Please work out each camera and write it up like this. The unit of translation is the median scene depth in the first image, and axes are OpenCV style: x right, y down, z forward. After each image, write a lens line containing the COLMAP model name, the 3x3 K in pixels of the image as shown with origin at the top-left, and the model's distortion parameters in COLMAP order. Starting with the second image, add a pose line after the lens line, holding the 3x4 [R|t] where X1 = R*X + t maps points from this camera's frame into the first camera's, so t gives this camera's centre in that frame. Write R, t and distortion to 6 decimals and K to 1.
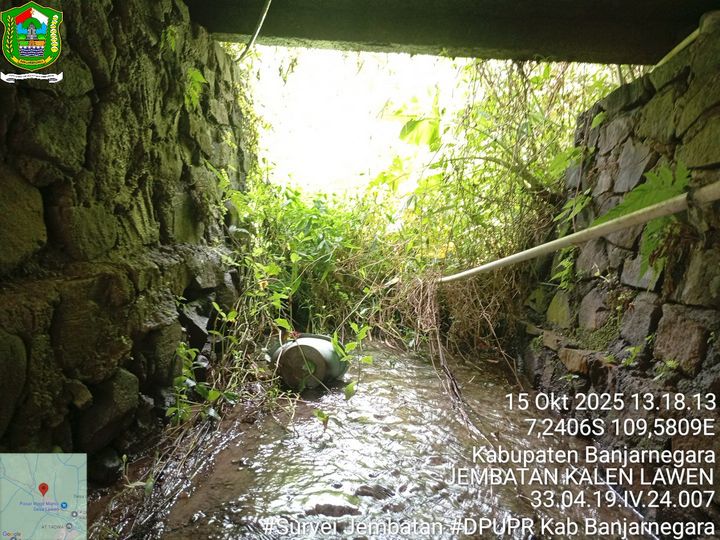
lens RADIAL K [[544.1, 0, 355.5], [0, 544.1, 270.0], [0, 0, 1]] dist [0.077569, -0.178805]
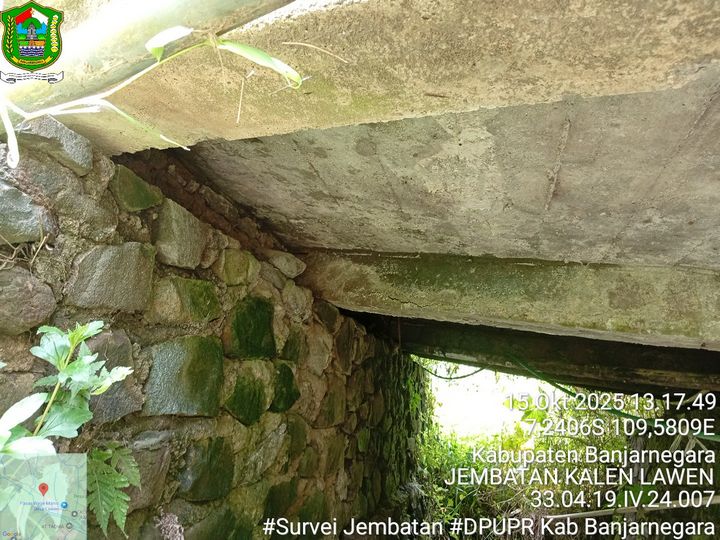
lens RADIAL K [[544.1, 0, 355.5], [0, 544.1, 270.0], [0, 0, 1]] dist [0.077569, -0.178805]
pose [[0.975592, 0.023748, -0.218305, -0.073318], [-0.095337, 0.941362, -0.323650, -0.106643], [0.197818, 0.336563, 0.920648, -1.002698]]
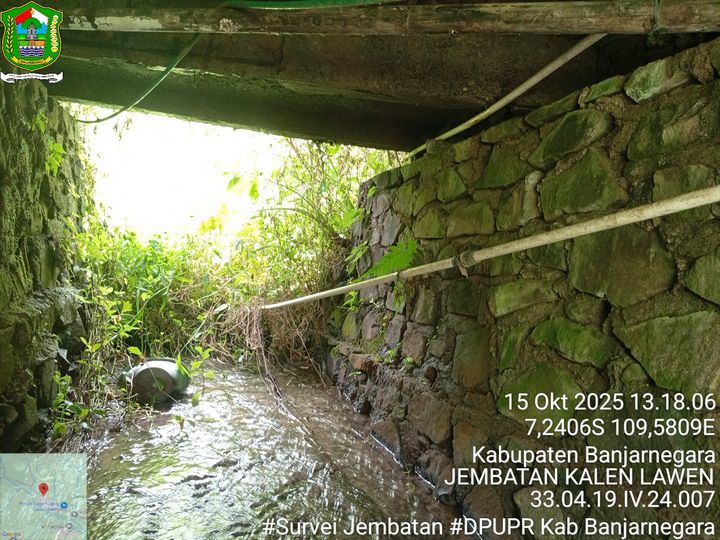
lens RADIAL K [[544.1, 0, 355.5], [0, 544.1, 270.0], [0, 0, 1]] dist [0.077569, -0.178805]
pose [[0.941734, -0.018439, 0.335853, -0.076575], [0.025972, 0.999501, -0.017951, -0.045434], [-0.335354, 0.025628, 0.941743, -0.313161]]
